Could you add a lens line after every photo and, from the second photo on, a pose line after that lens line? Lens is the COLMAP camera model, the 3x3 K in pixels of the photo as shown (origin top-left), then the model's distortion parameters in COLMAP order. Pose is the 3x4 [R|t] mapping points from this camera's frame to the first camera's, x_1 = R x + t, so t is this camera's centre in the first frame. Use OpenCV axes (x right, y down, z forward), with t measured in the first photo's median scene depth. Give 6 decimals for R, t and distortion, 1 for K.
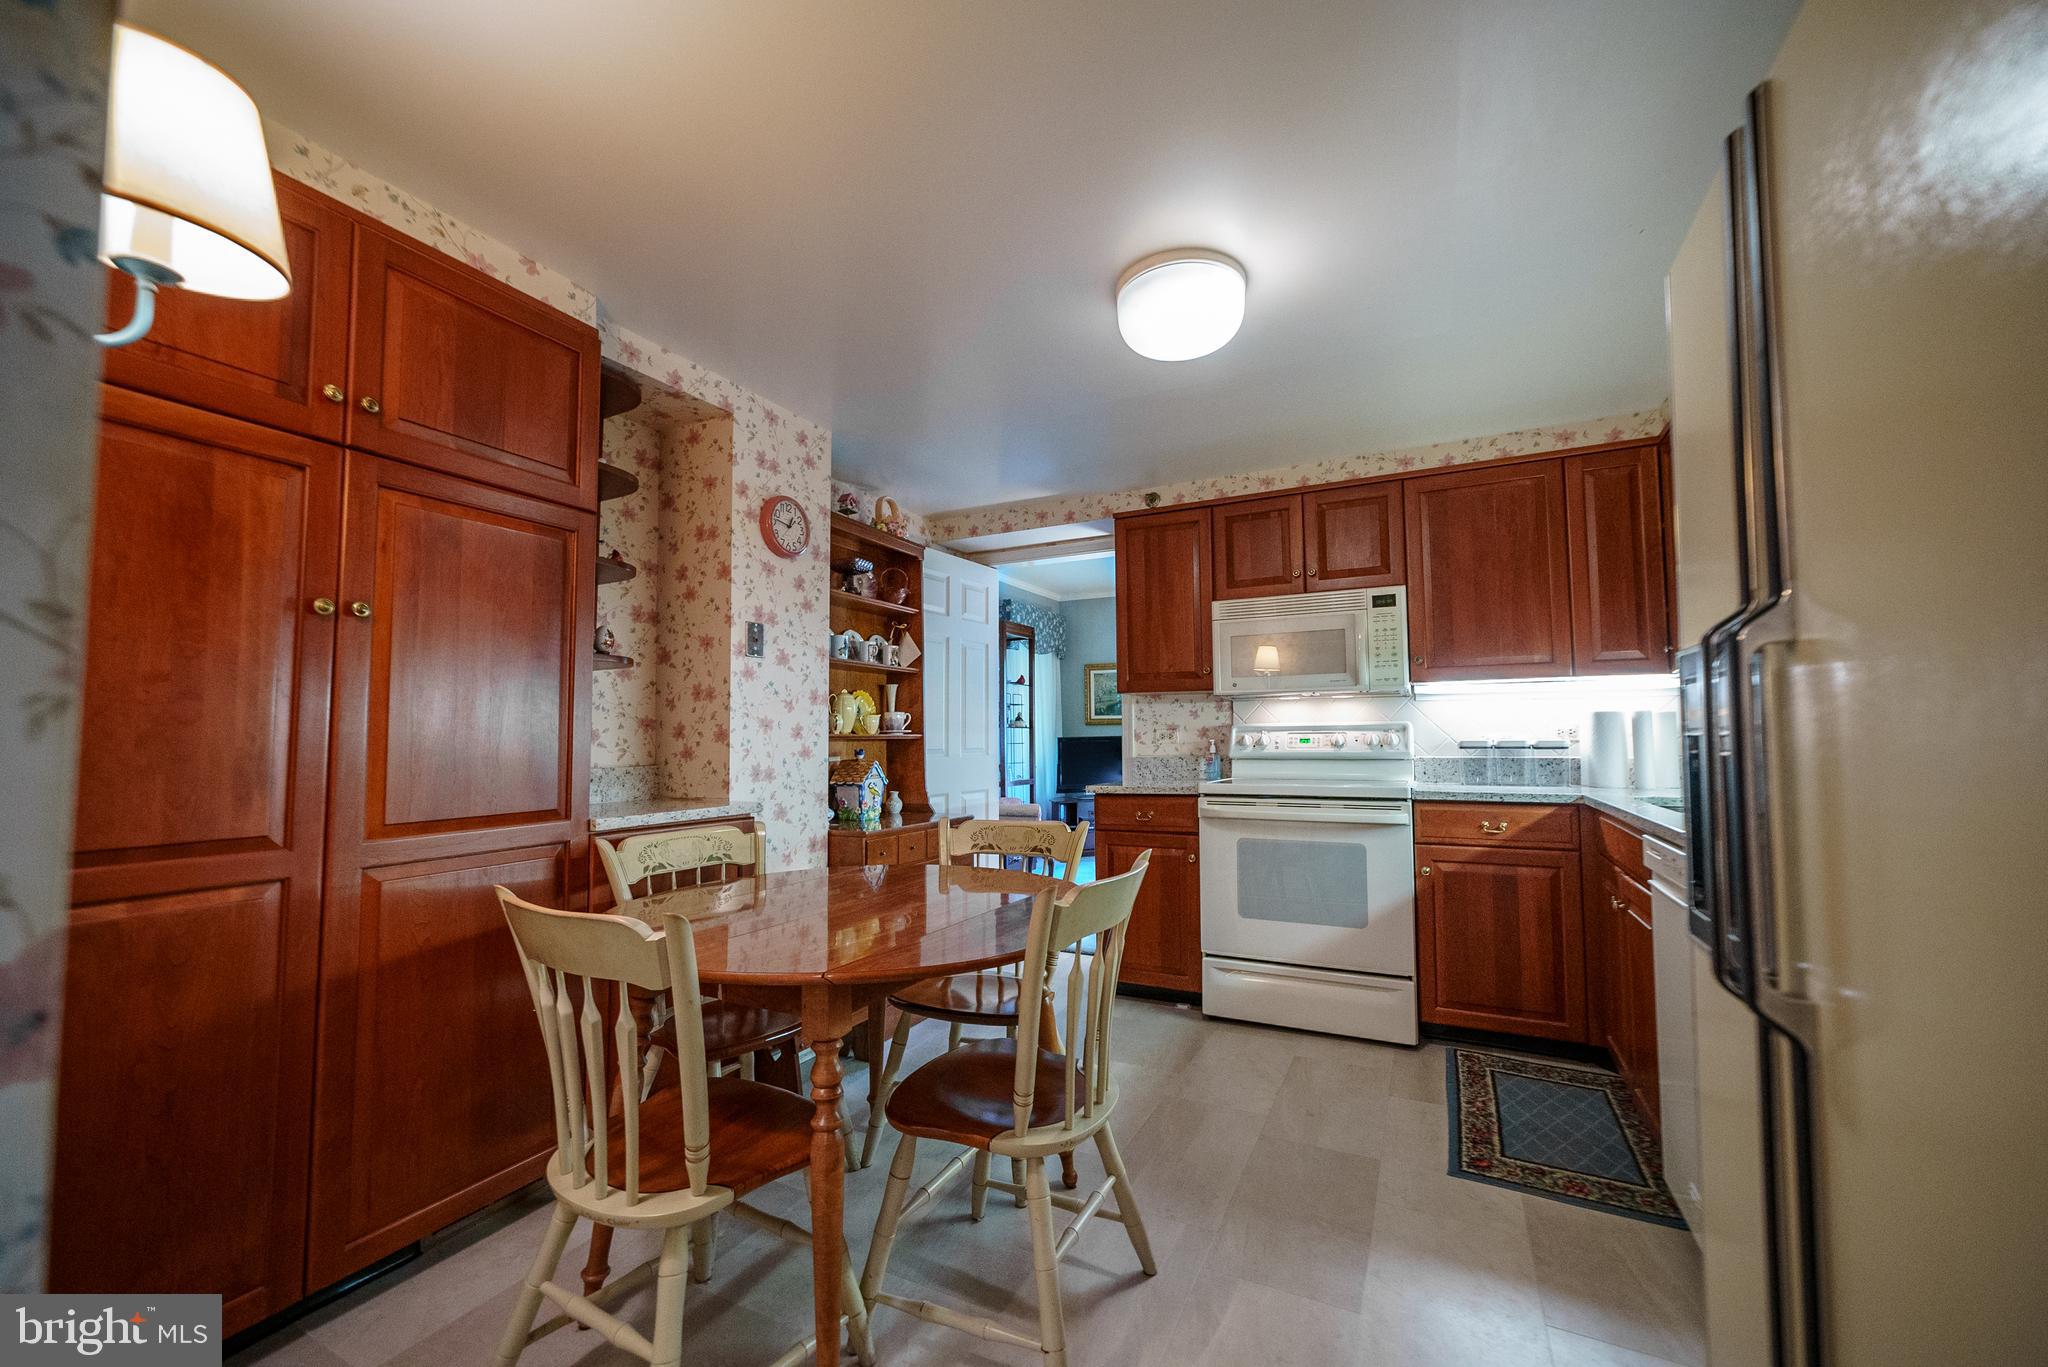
lens RADIAL K [[798.8, 0, 1039.9], [0, 798.8, 692.9], [0, 0, 1]] dist [-0.011667, 0.012324]
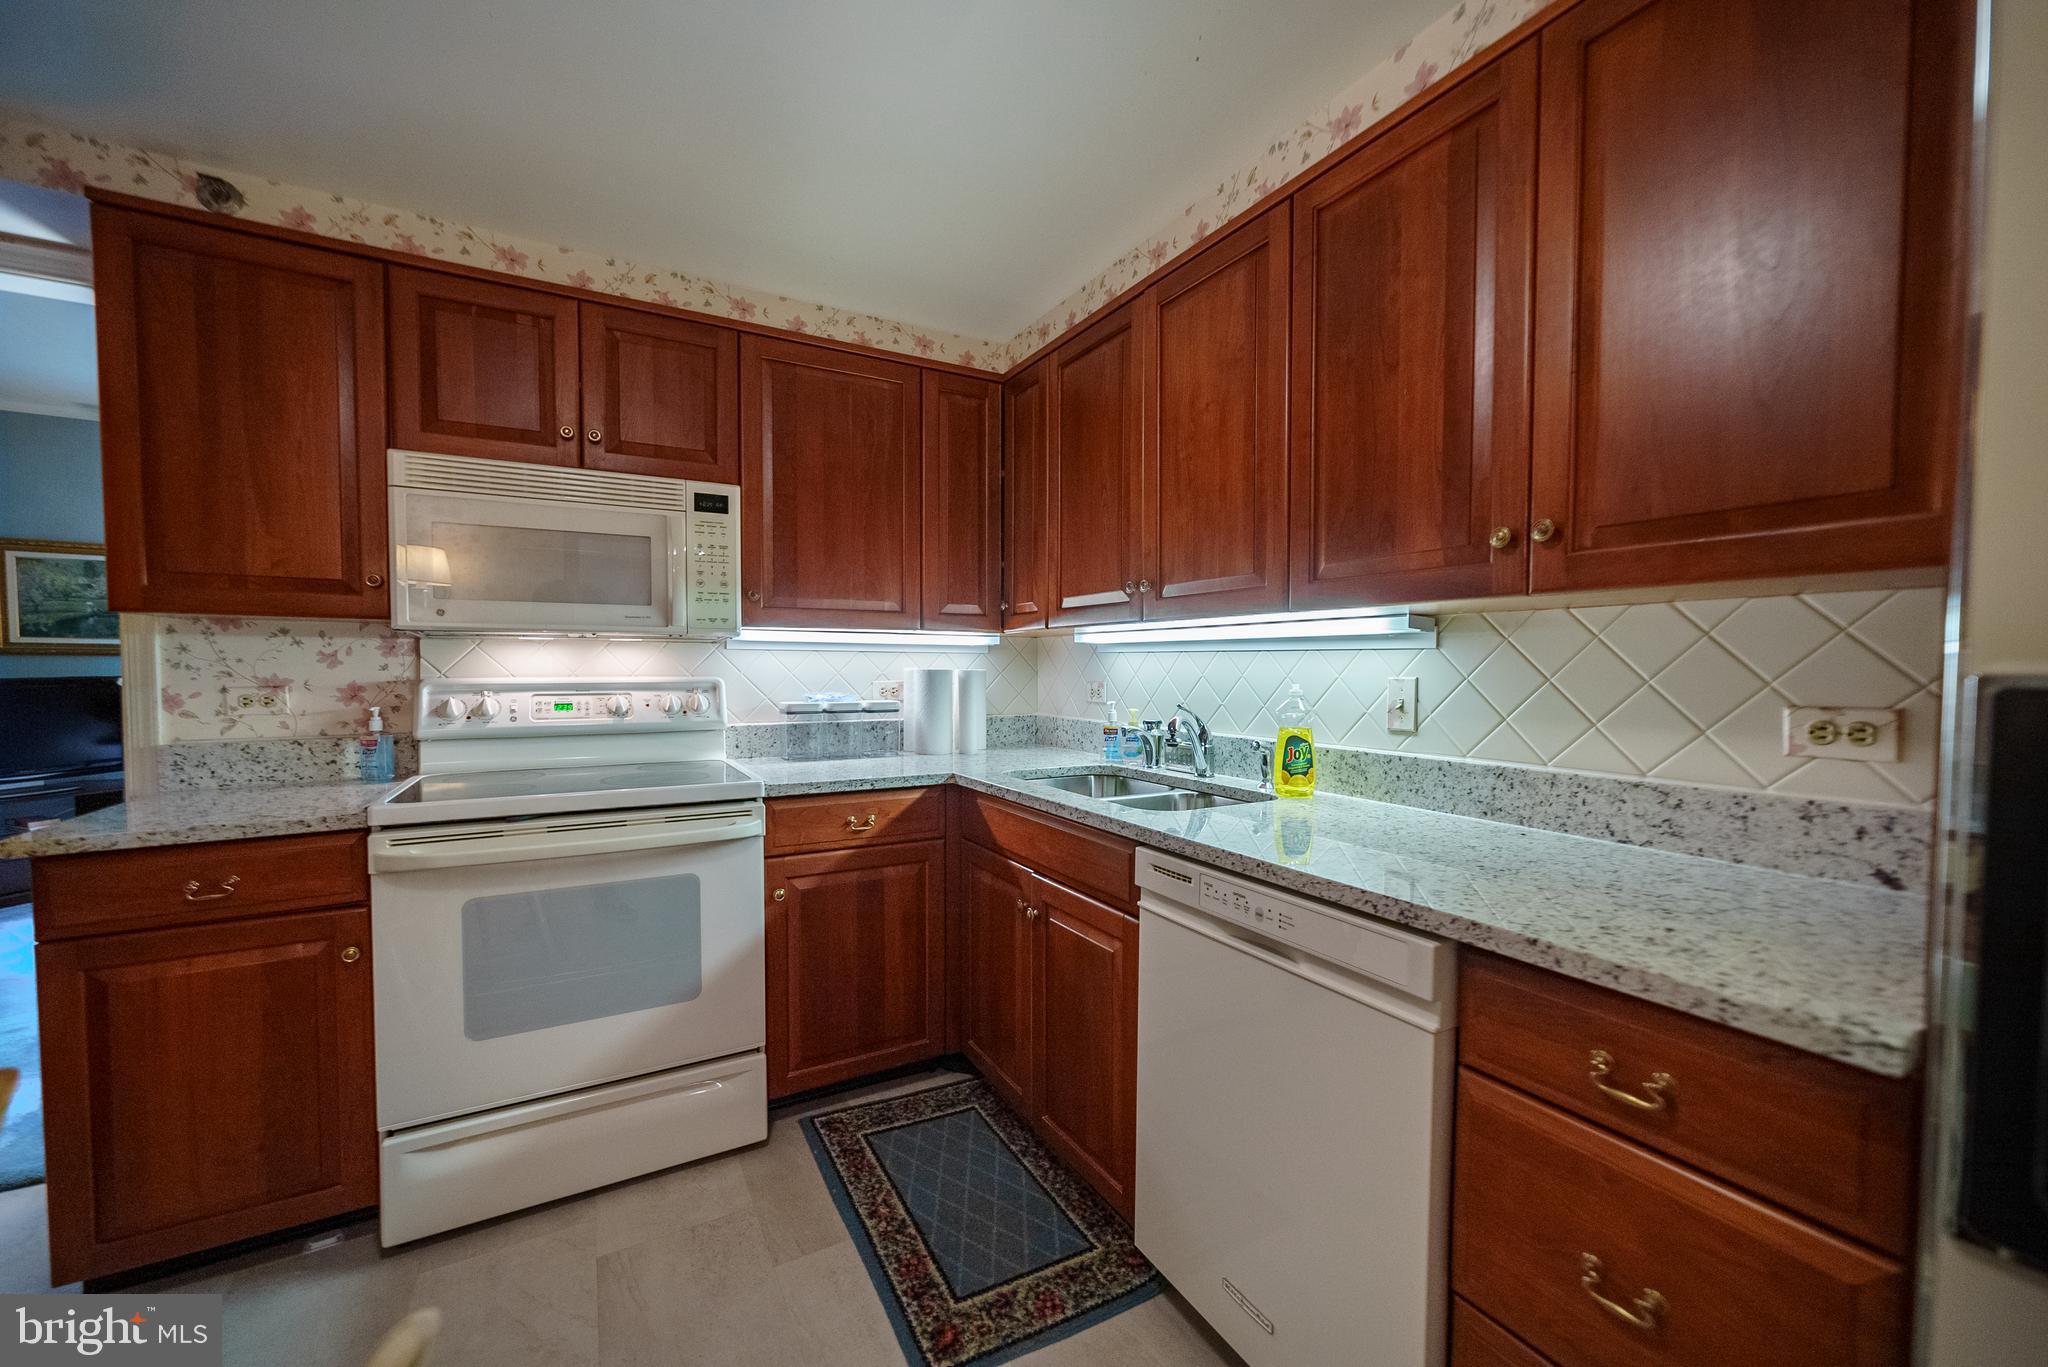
lens RADIAL K [[792.2, 0, 1026.1], [0, 792.2, 692.0], [0, 0, 1]] dist [-0.012357, 0.006491]
pose [[0.560090, -0.020009, 0.828190, 0.021797], [-0.056375, 0.996470, 0.062200, -0.012660], [-0.826511, -0.081526, 0.556985, 0.390672]]
